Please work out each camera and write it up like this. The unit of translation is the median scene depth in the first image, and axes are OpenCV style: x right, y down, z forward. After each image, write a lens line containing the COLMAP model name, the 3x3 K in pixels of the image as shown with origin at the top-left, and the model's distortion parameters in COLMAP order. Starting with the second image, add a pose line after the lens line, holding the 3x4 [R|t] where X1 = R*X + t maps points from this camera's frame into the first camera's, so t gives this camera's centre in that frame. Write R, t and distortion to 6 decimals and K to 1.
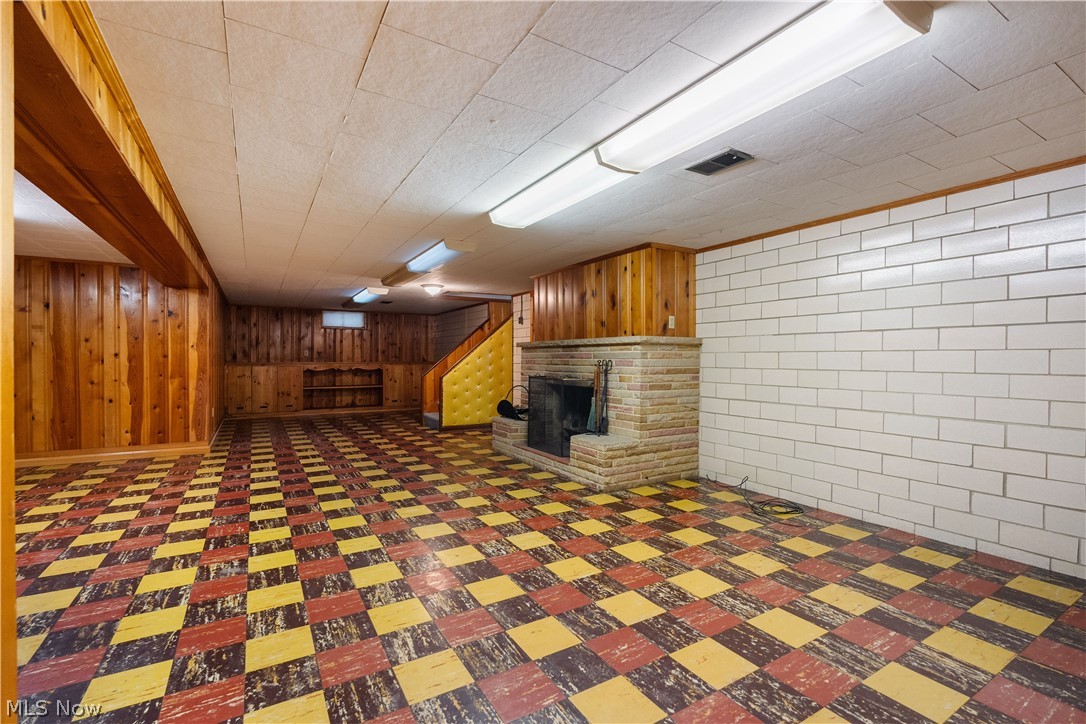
lens RADIAL K [[475.3, 0, 541.0], [0, 475.3, 361.2], [0, 0, 1]] dist [-0.002528, -0.000174]
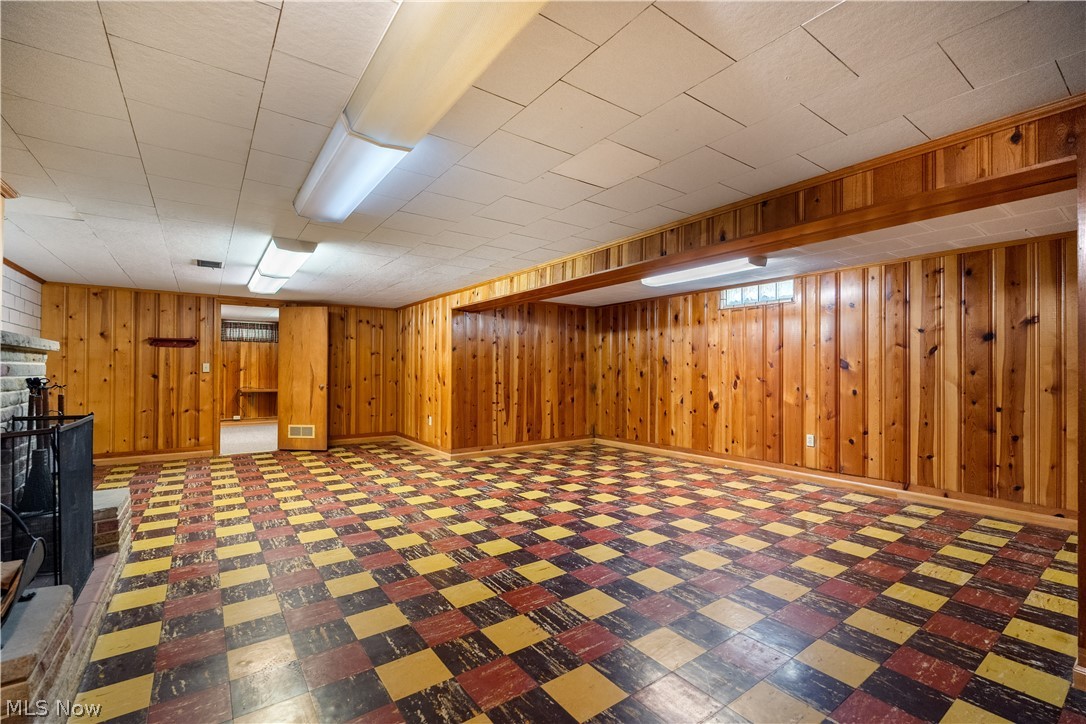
lens RADIAL K [[475.3, 0, 544.4], [0, 475.3, 366.7], [0, 0, 1]] dist [-0.002528, -0.000174]
pose [[-0.996237, -0.003485, -0.086604, -0.554455], [-0.003348, 0.999993, -0.001731, -0.024080], [0.086609, -0.001434, -0.996241, 2.172518]]
